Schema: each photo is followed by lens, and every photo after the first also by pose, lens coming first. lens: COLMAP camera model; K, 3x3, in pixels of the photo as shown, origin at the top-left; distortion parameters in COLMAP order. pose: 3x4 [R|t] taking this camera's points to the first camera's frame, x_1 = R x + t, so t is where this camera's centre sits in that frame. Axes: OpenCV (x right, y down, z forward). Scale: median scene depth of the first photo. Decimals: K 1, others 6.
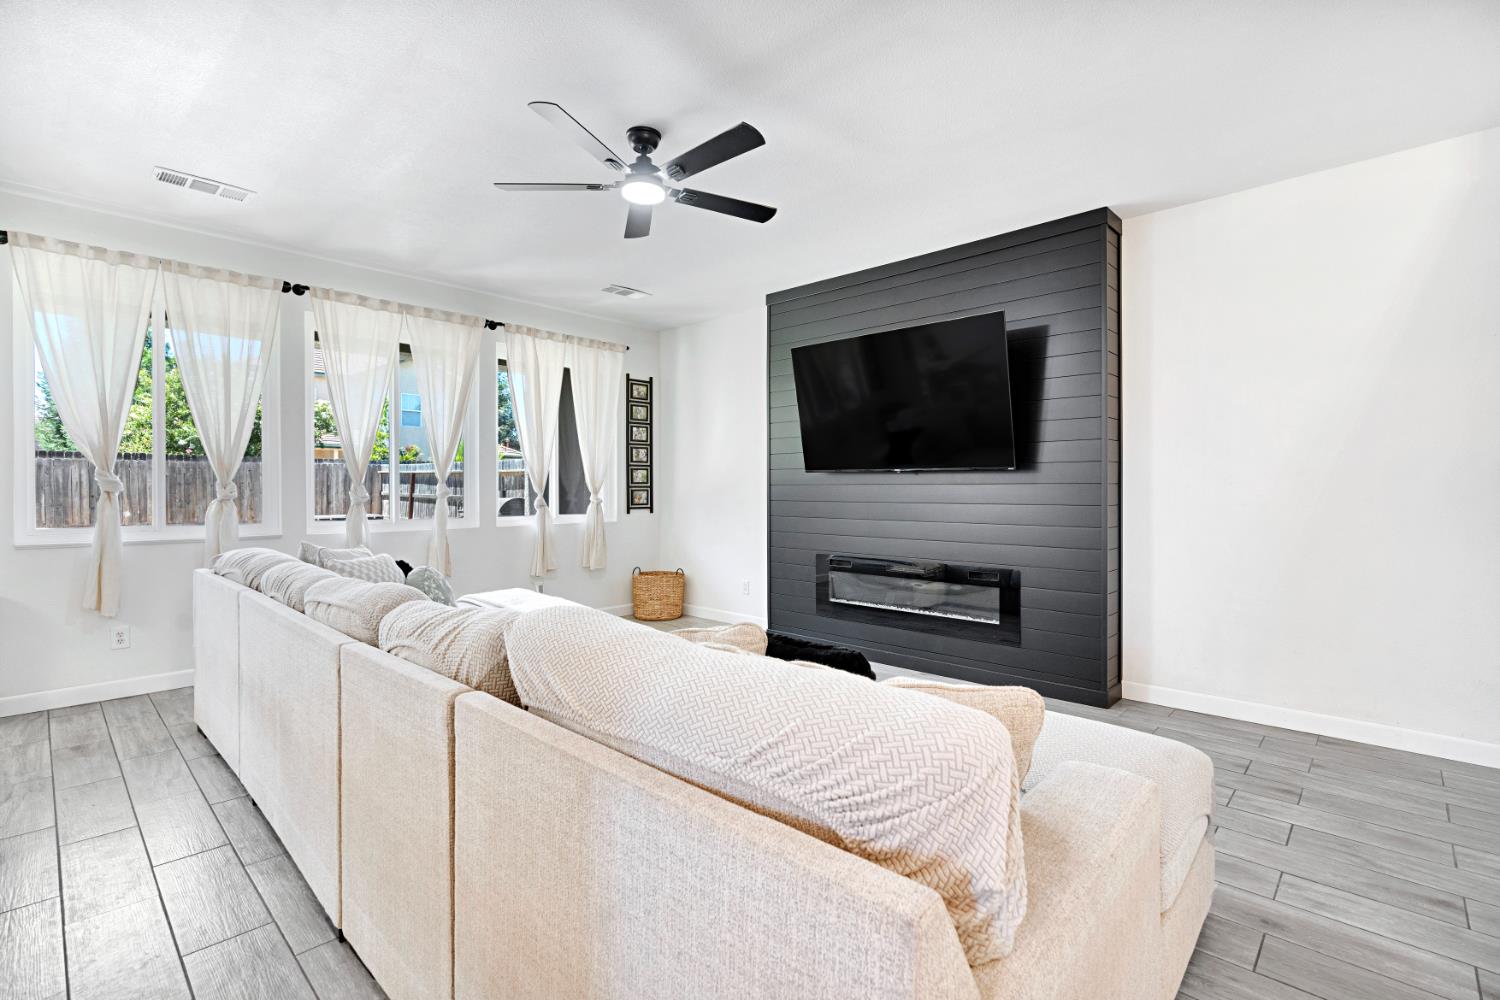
lens RADIAL K [[681.2, 0, 746.5], [0, 681.2, 494.1], [0, 0, 1]] dist [0.000572, -0.008694]
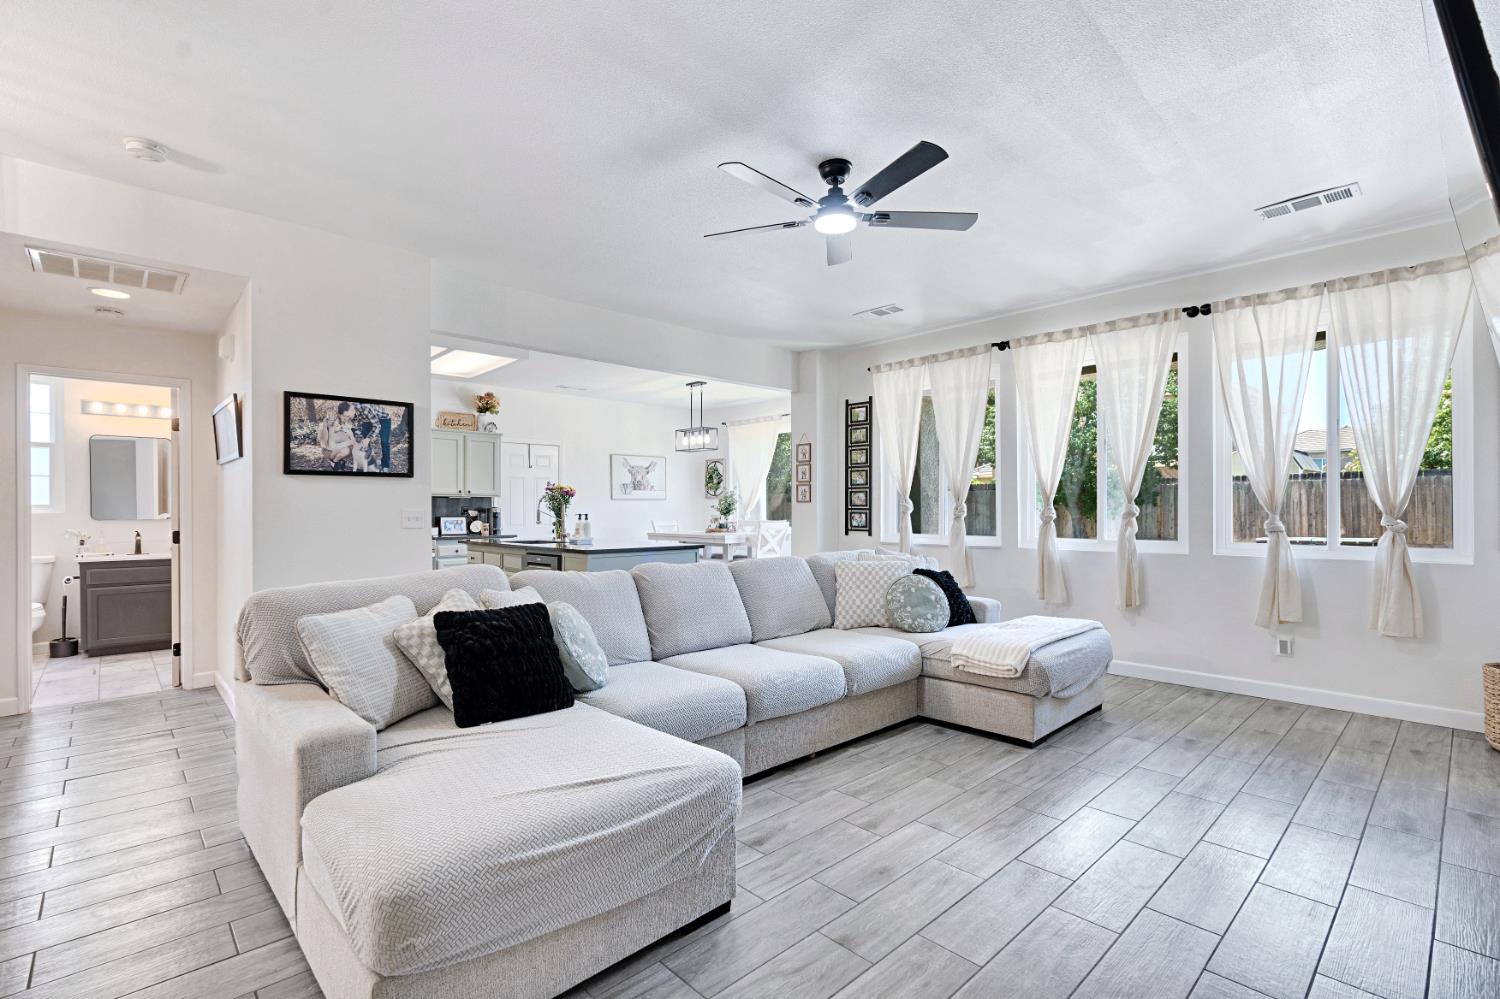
lens RADIAL K [[666.6, 0, 739.1], [0, 666.6, 512.8], [0, 0, 1]] dist [-0.015350, -0.000265]
pose [[-0.060079, 0.004117, -0.998185, 0.587579], [-0.001955, 0.999989, 0.004242, -0.005817], [0.998192, 0.002206, -0.060070, 0.622828]]
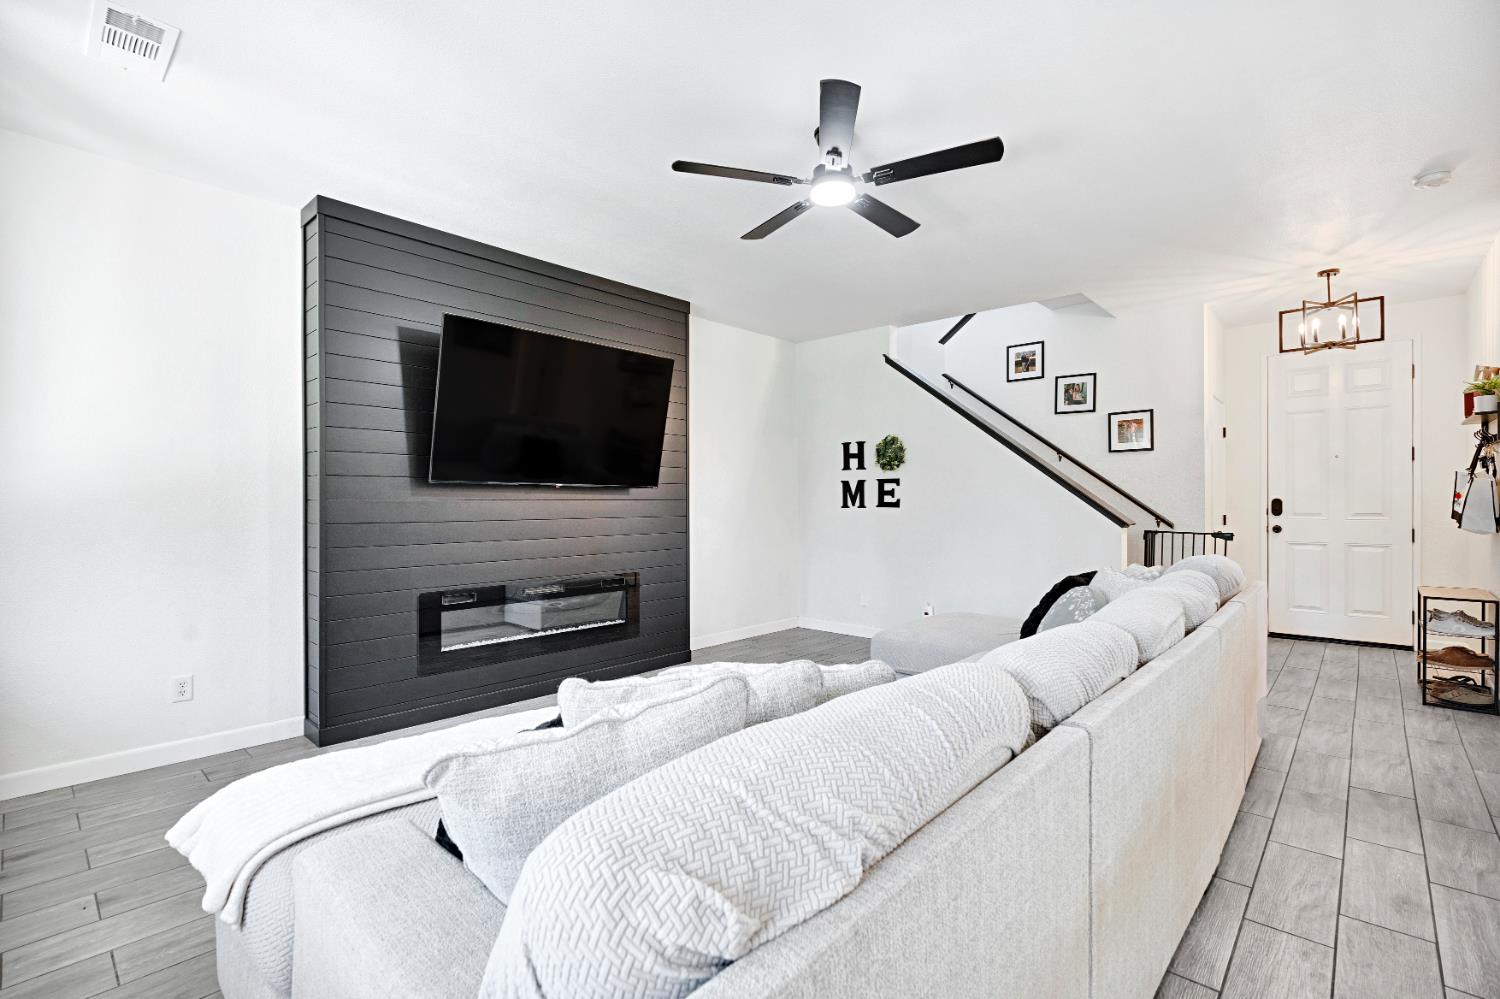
lens RADIAL K [[689.7, 0, 743.1], [0, 689.7, 501.9], [0, 0, 1]] dist [0.013008, -0.000234]
pose [[-0.020659, -0.000094, 0.999787, -0.774261], [0.010204, 0.999948, 0.000304, -0.009871], [-0.999735, 0.010208, -0.020657, 0.788734]]
